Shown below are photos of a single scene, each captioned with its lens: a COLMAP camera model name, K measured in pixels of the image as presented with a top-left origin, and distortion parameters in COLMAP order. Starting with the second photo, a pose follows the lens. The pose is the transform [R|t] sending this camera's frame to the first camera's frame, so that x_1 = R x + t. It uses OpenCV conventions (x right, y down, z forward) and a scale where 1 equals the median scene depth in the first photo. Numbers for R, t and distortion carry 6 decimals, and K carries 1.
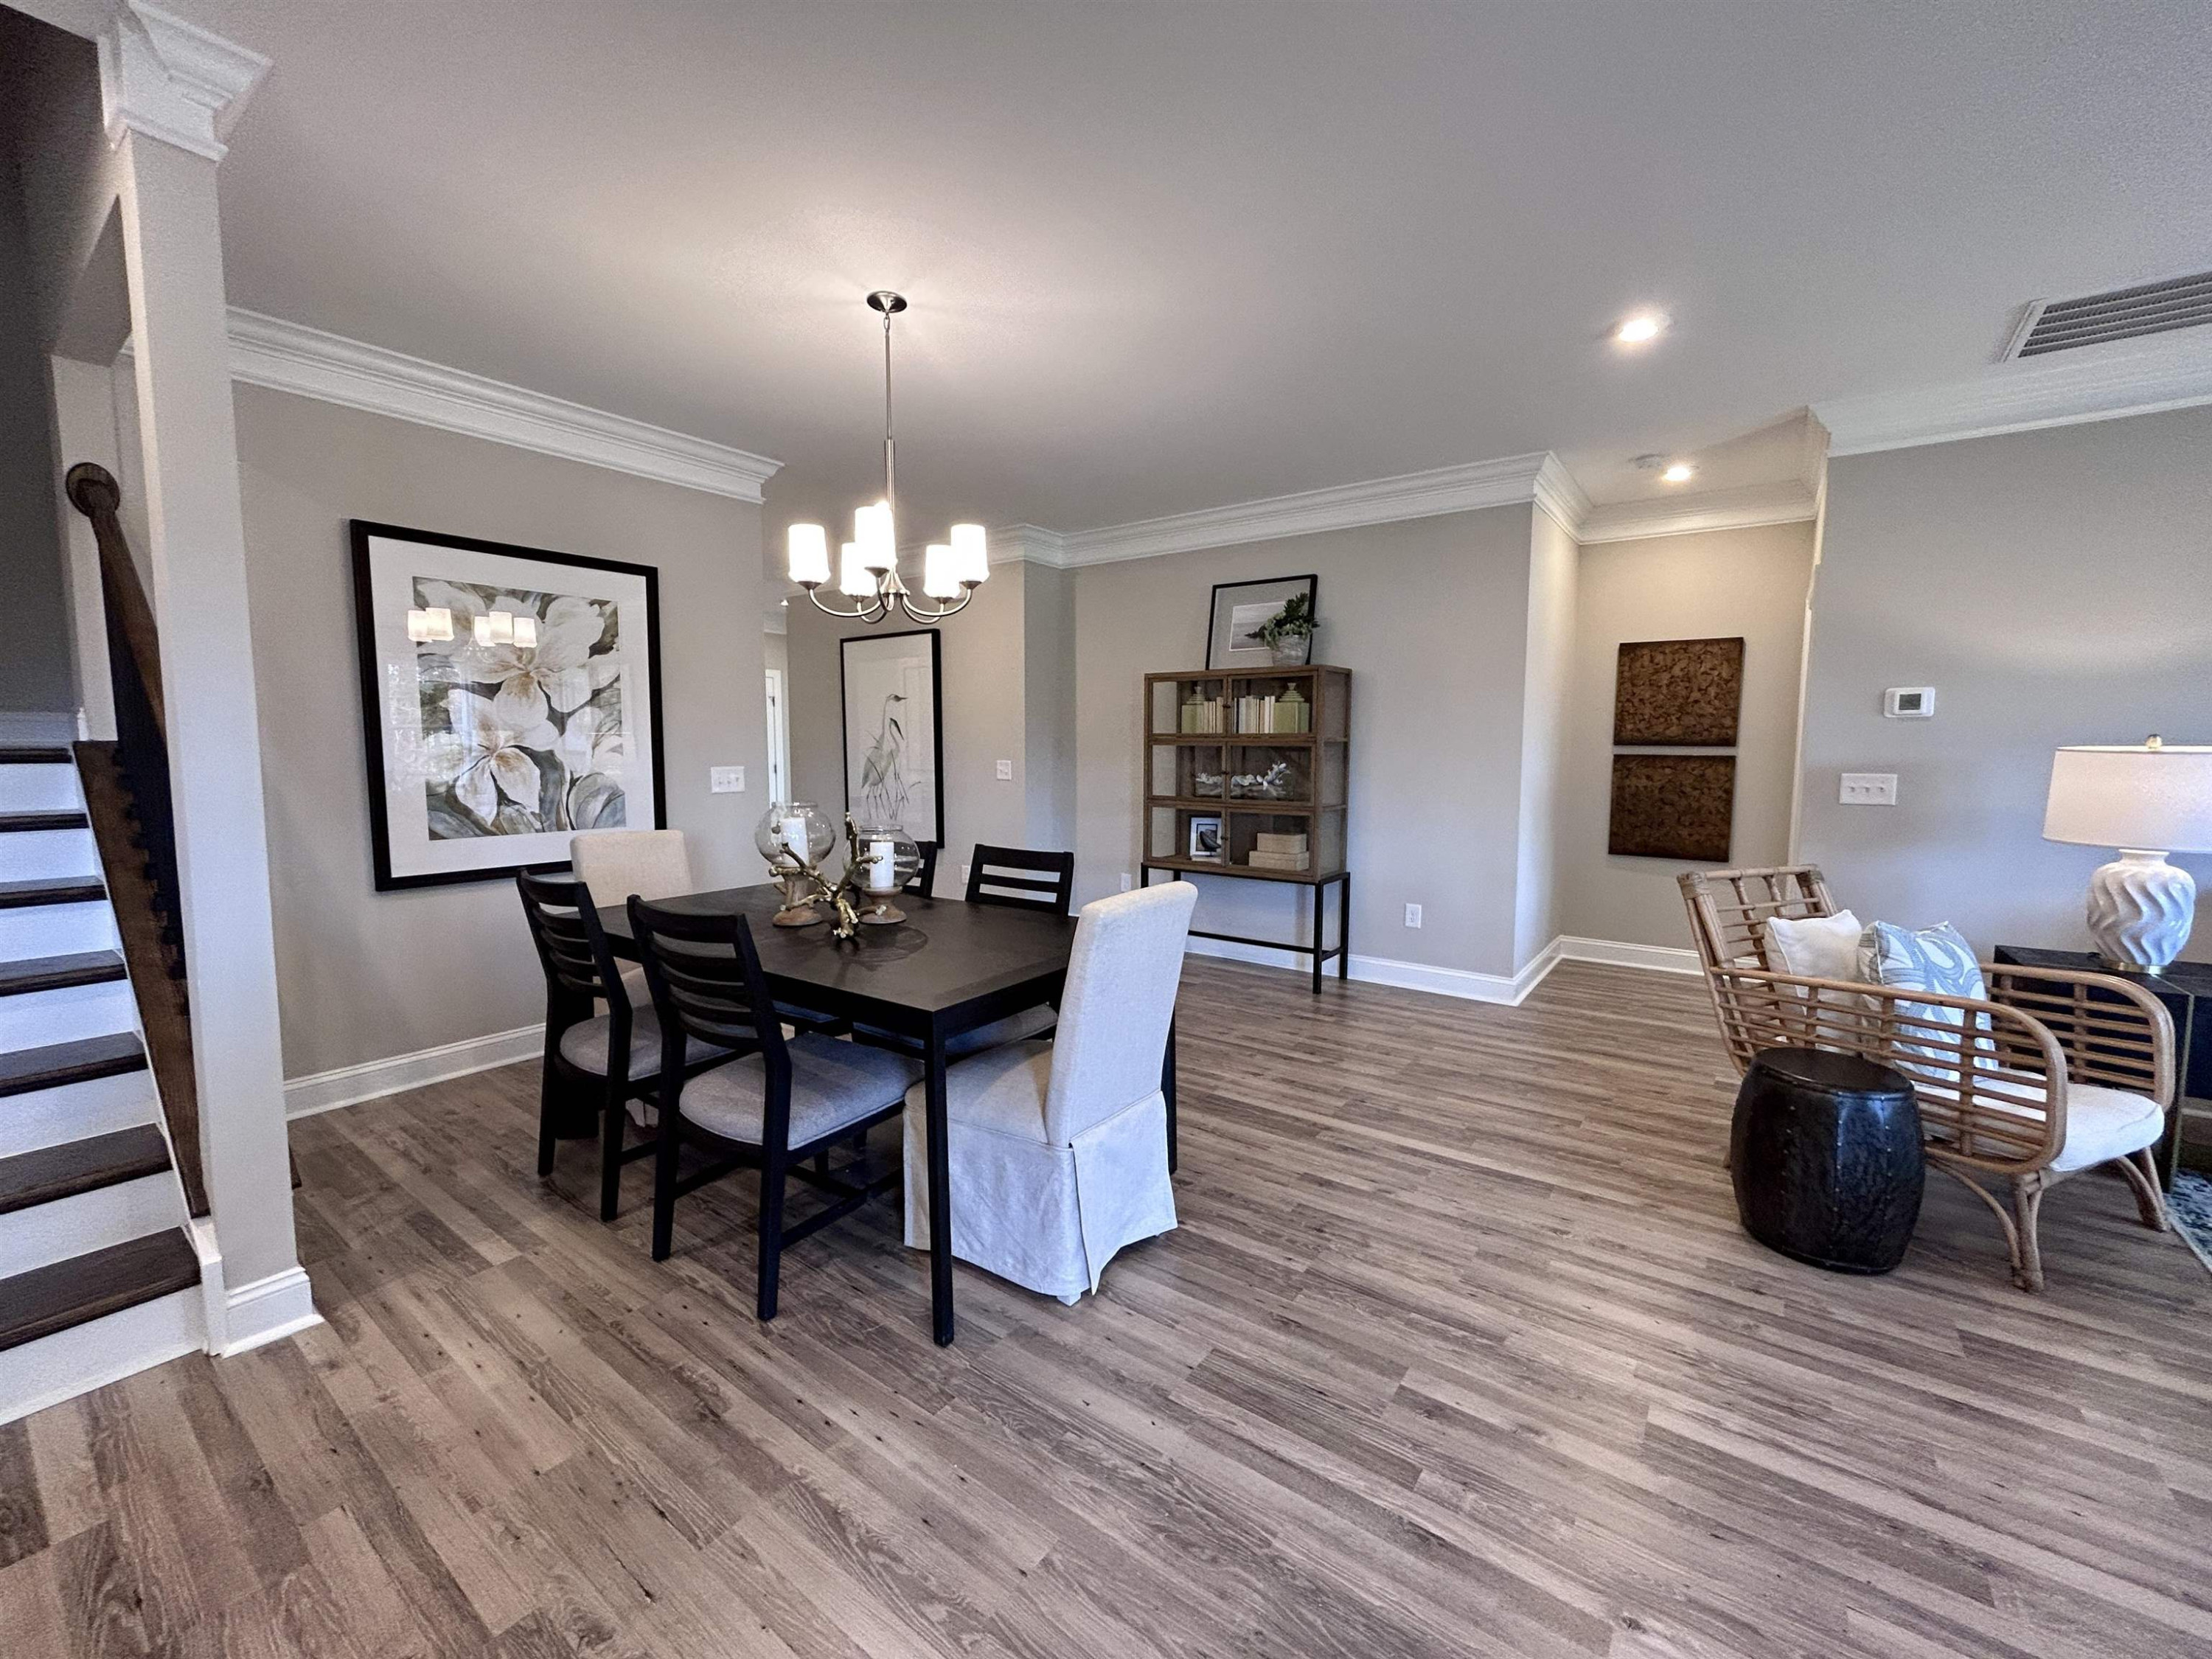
lens RADIAL K [[896.7, 0, 1104.4], [0, 896.7, 824.5], [0, 0, 1]] dist [-0.001344, 0.000697]
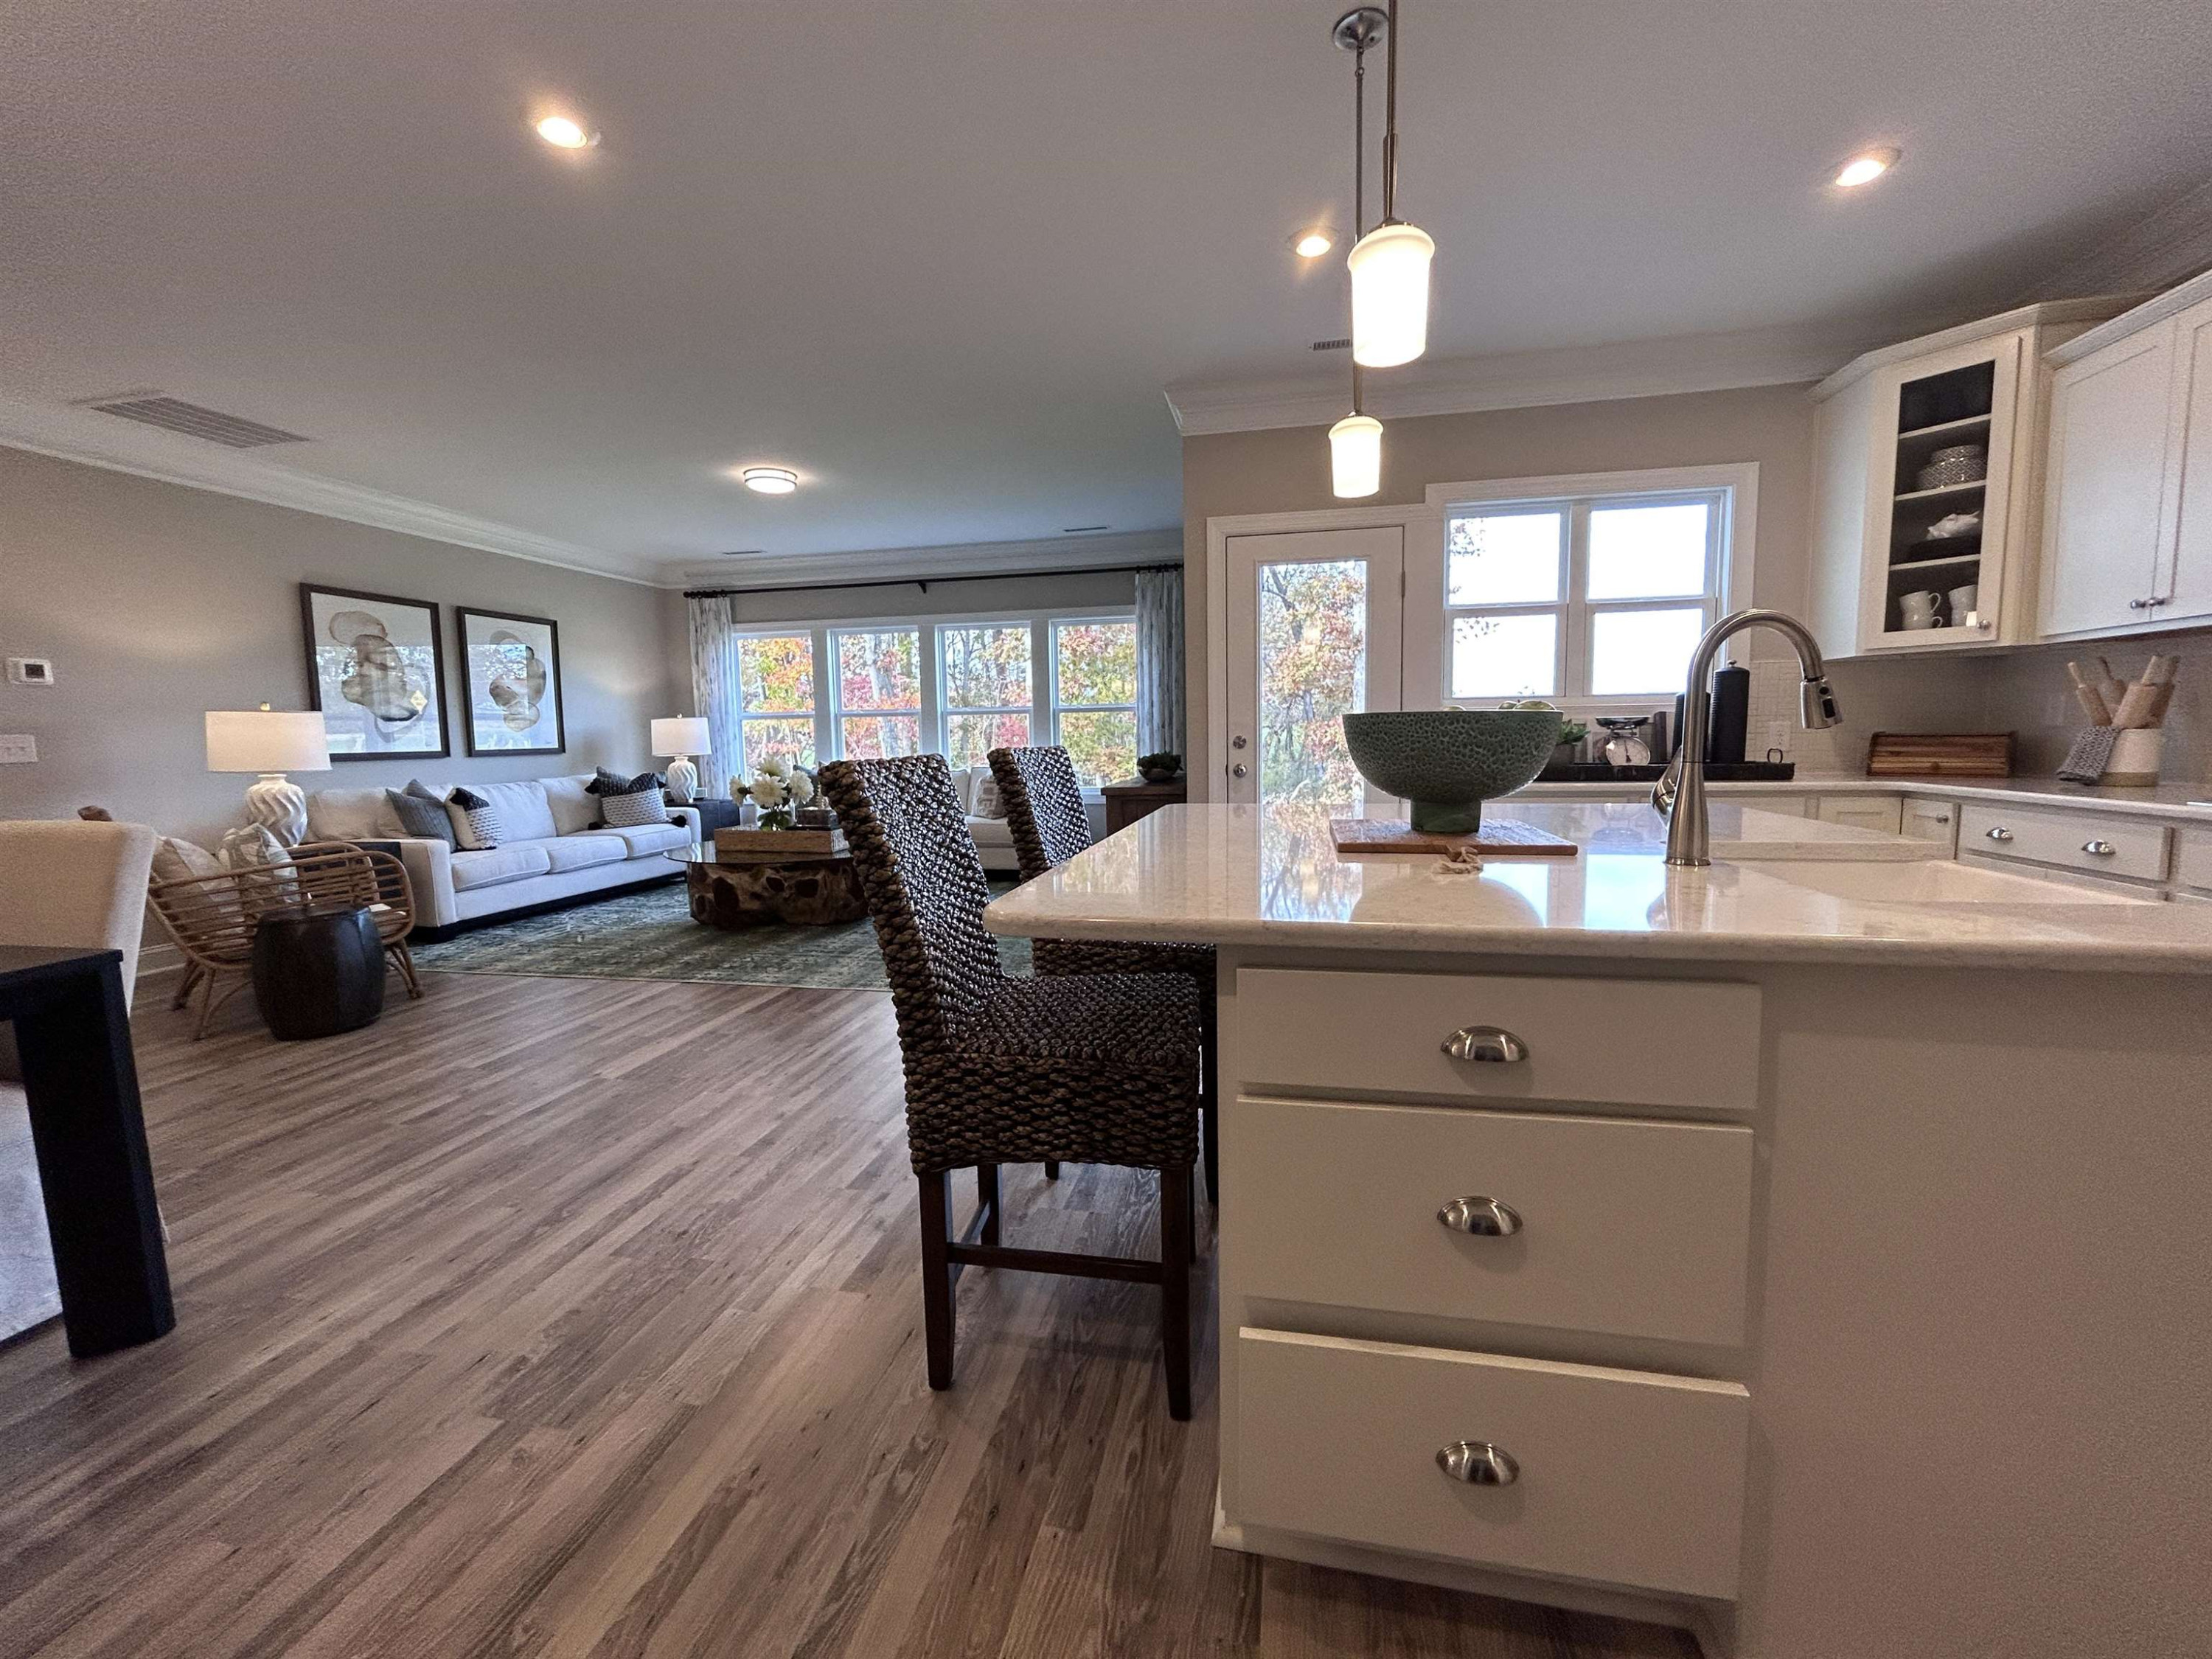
lens RADIAL K [[896.7, 0, 1104.4], [0, 896.7, 824.5], [0, 0, 1]] dist [-0.001344, 0.000697]
pose [[-0.411275, -0.087782, 0.907275, -0.747540], [0.098604, 0.985226, 0.140022, 0.032128], [-0.906162, 0.147048, -0.396544, 0.250865]]
